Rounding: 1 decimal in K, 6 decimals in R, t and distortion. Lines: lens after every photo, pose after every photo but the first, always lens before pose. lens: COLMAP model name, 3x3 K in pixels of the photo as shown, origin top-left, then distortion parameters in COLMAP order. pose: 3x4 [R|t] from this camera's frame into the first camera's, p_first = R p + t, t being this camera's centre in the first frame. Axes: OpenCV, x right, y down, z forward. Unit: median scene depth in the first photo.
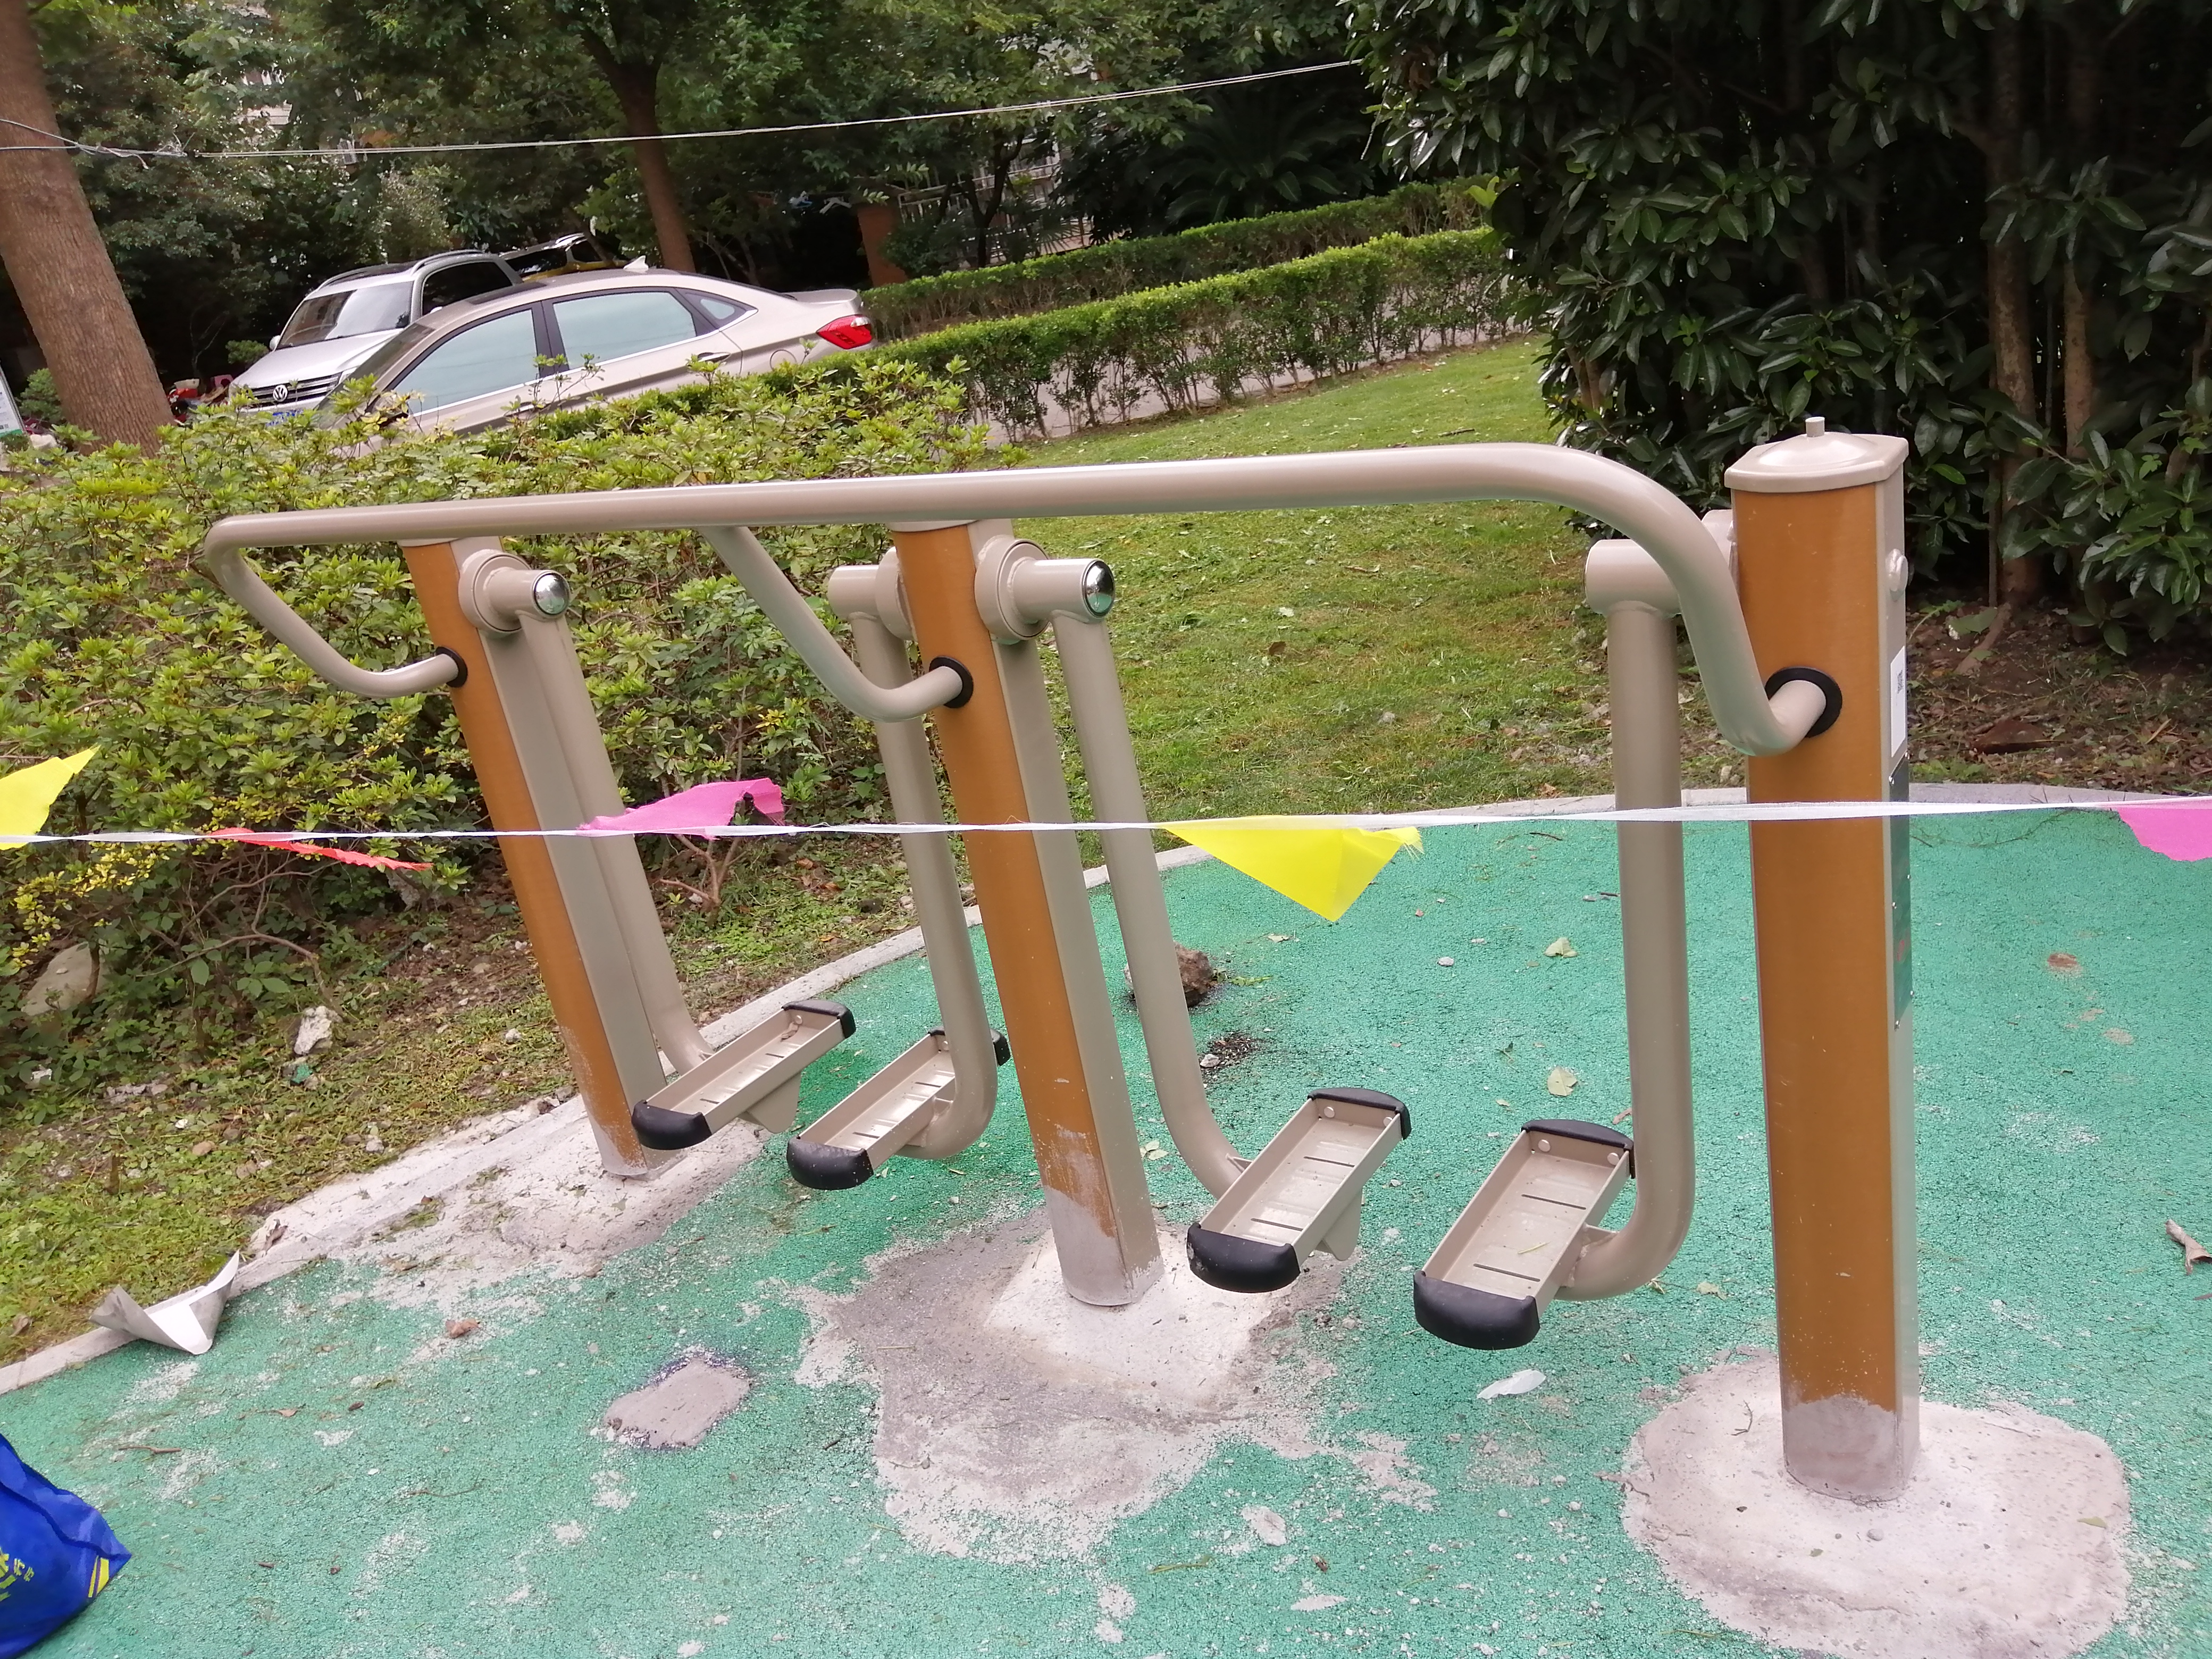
lens RADIAL K [[1767.6, 0, 1095.1], [0, 1767.6, 837.1], [0, 0, 1]] dist [0.125216, -0.260883]
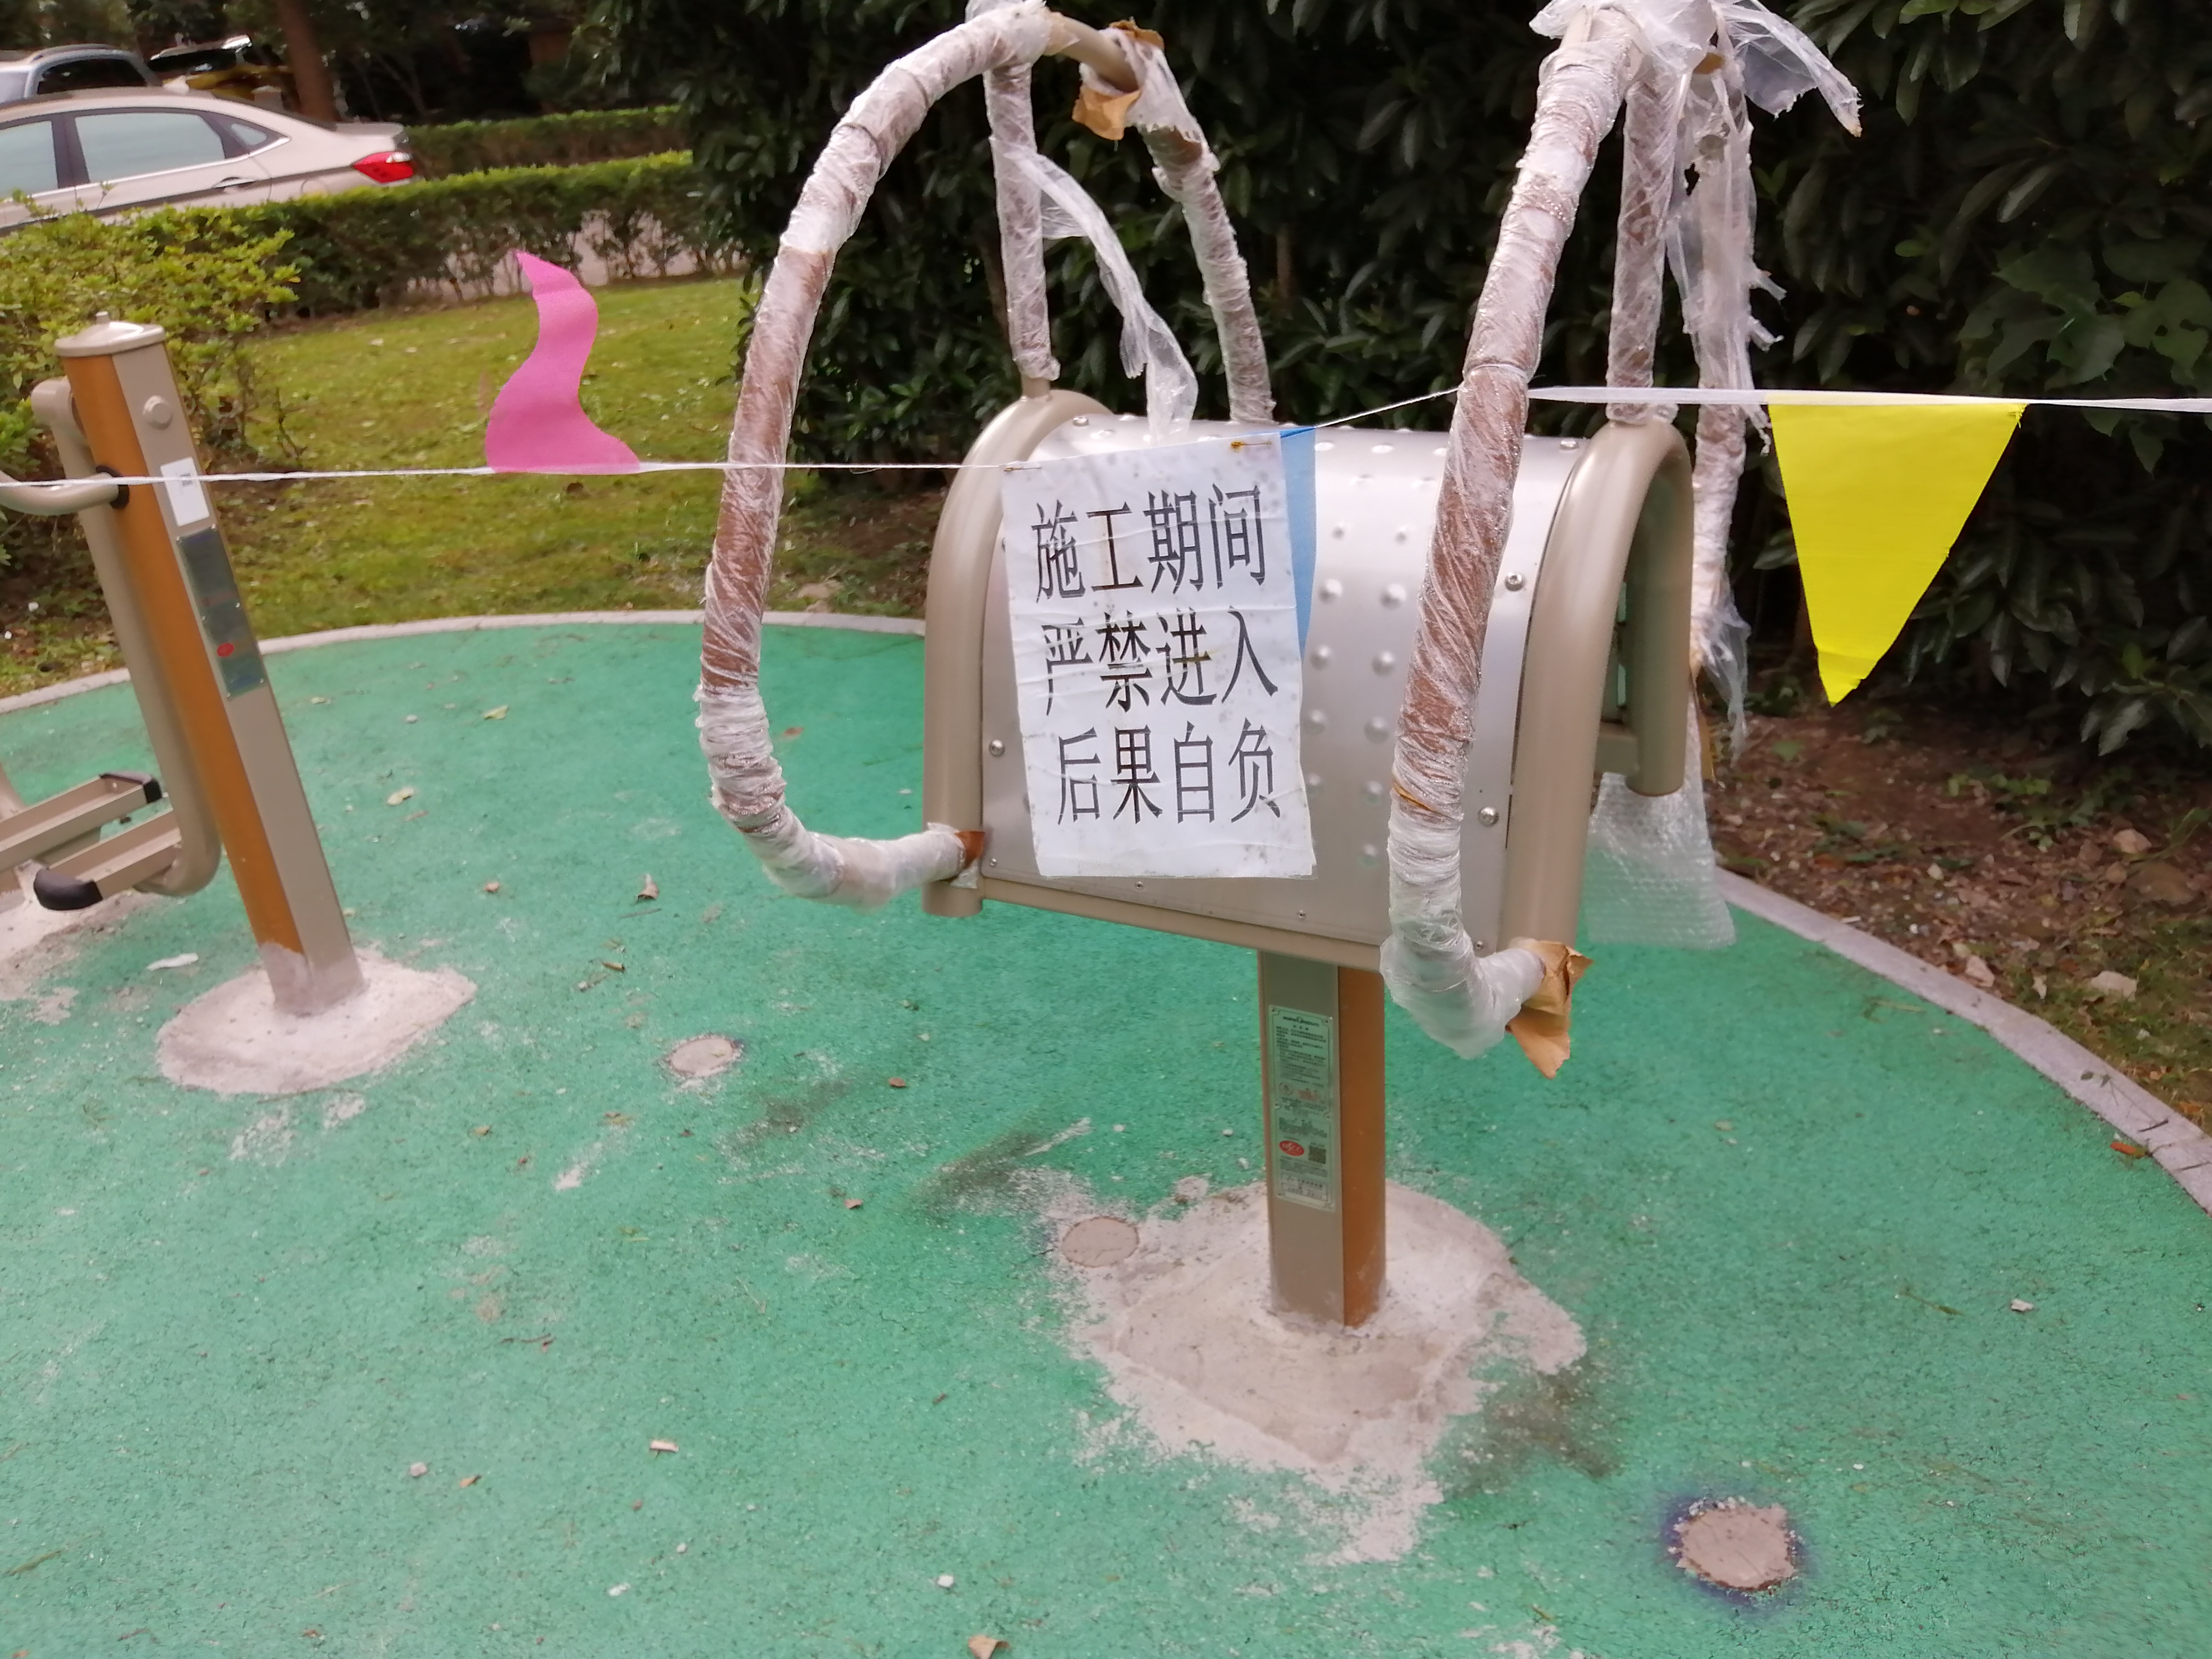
lens RADIAL K [[1865.6, 0, 1104.0], [0, 1865.6, 837.4], [0, 0, 1]] dist [-0.001248, 0.000358]
pose [[0.993752, 0.056287, 0.096380, 0.196123], [-0.062052, 0.996392, 0.057895, 0.015700], [-0.092773, -0.063514, 0.993659, -0.138318]]
